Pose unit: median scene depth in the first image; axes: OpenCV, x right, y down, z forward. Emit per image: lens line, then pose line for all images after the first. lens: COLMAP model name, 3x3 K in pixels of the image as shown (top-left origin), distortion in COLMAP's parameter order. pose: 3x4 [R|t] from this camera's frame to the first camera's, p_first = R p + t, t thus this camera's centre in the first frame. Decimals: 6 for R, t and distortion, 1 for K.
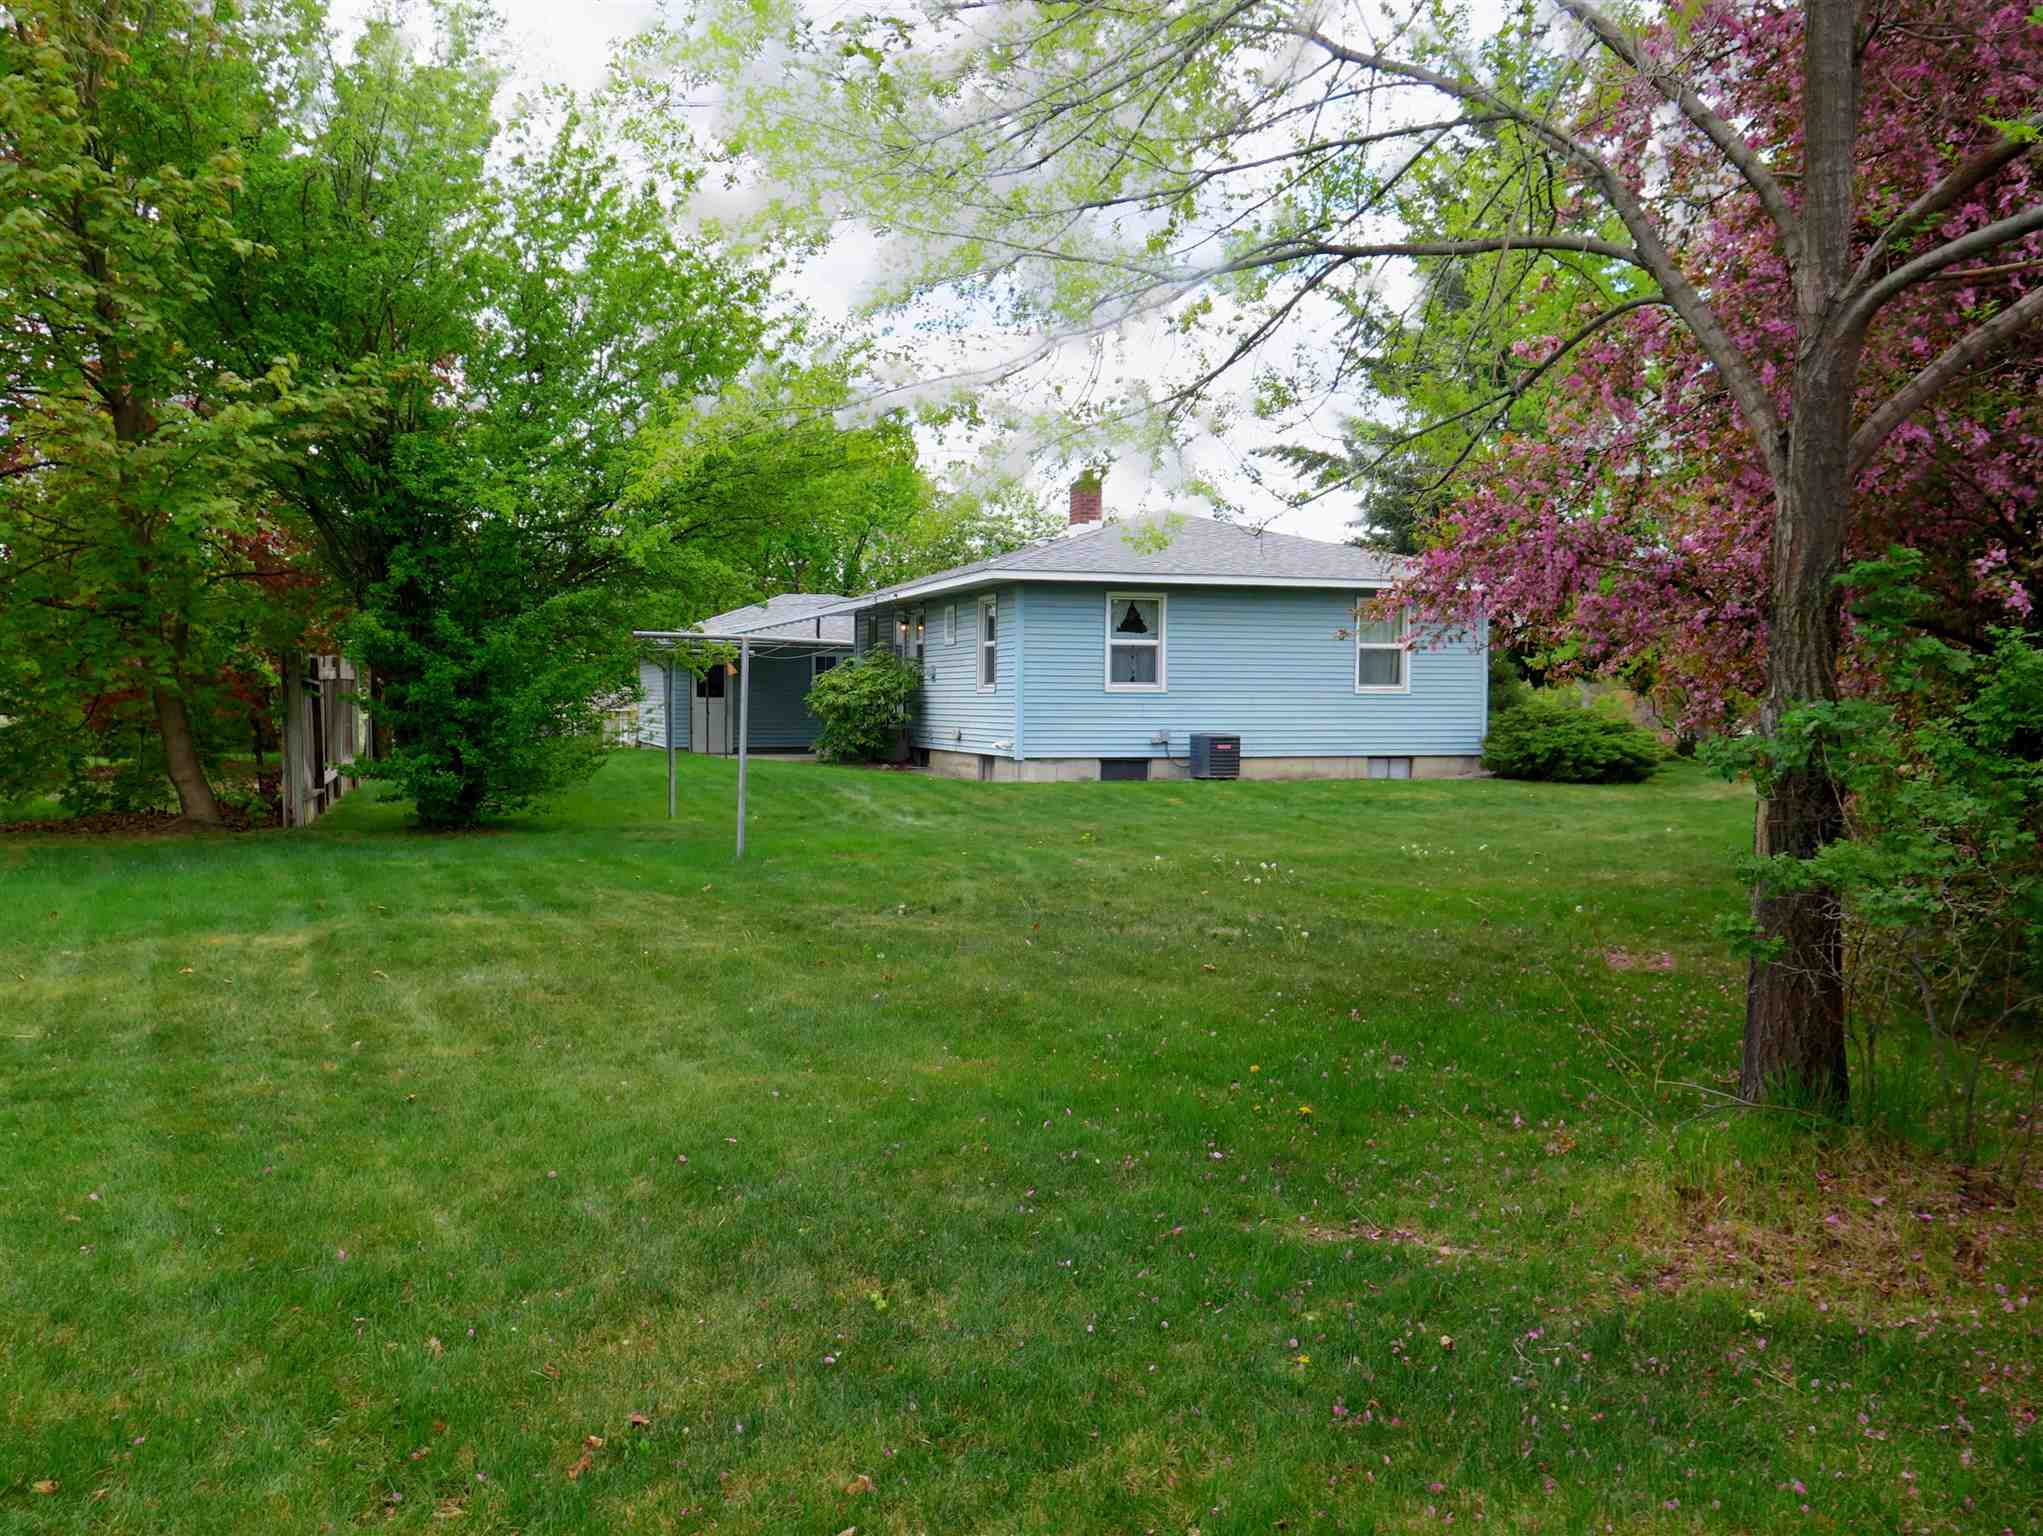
lens RADIAL K [[1777.6, 0, 1023.9], [0, 1777.6, 763.5], [0, 0, 1]] dist [-0.022127, 0.005495]
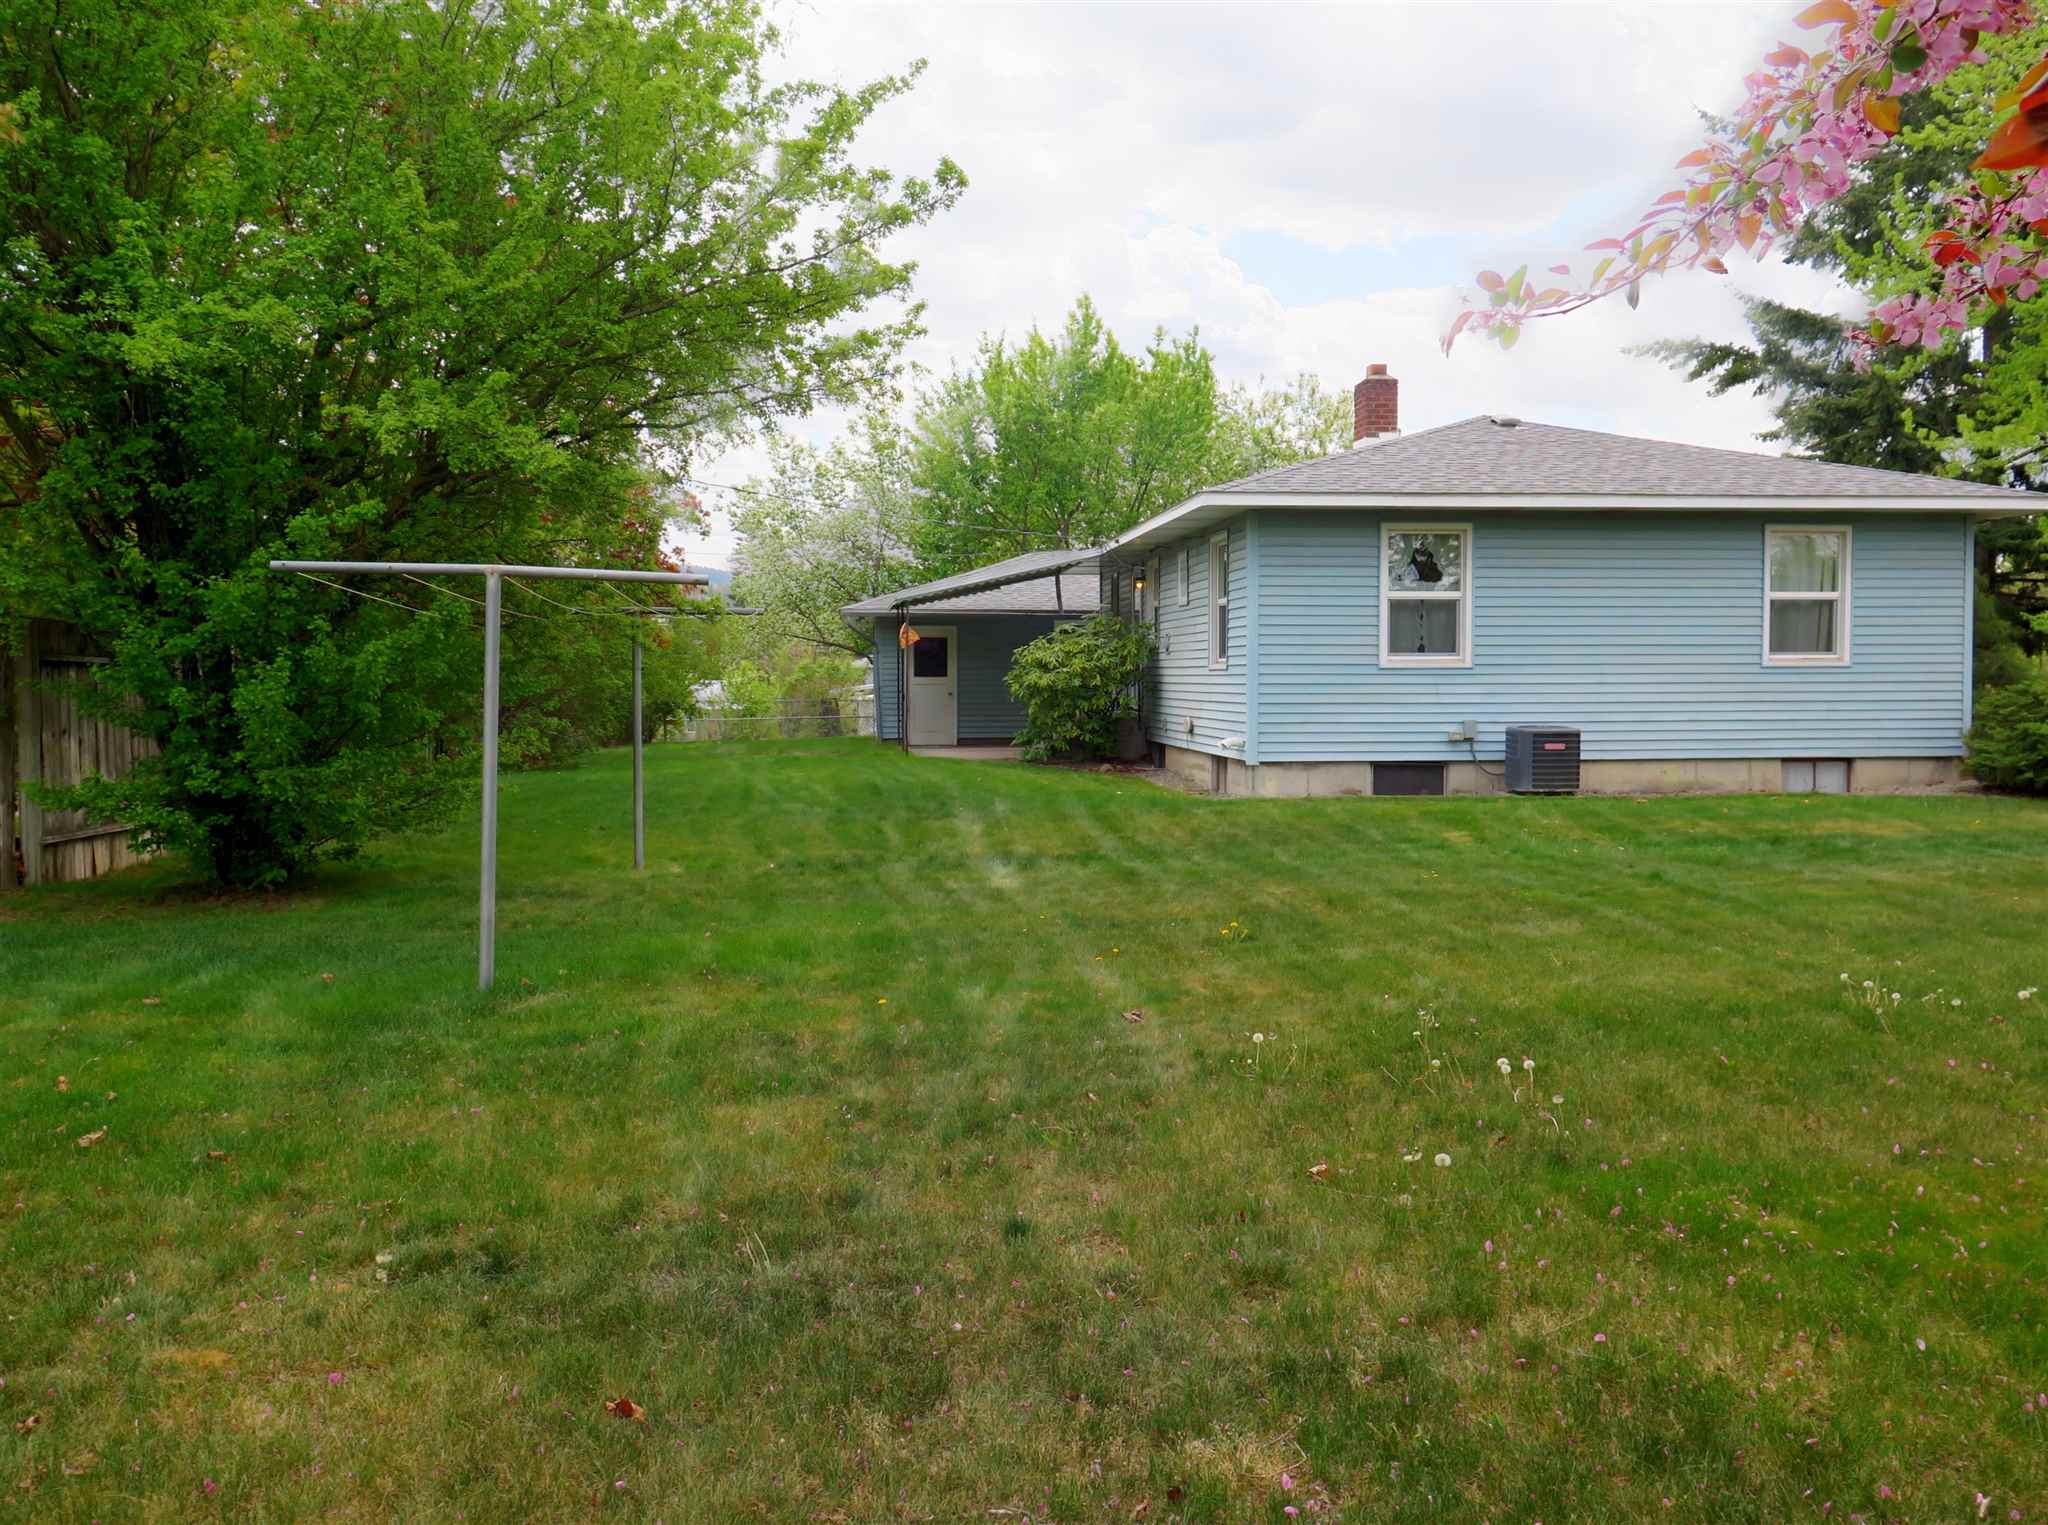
lens RADIAL K [[1782.0, 0, 1019.6], [0, 1782.0, 765.8], [0, 0, 1]] dist [-0.022127, 0.005495]
pose [[0.975947, 0.003172, -0.217983, 0.057940], [0.000206, 0.999880, 0.015473, -0.012010], [0.218006, -0.015146, 0.975830, 0.278053]]
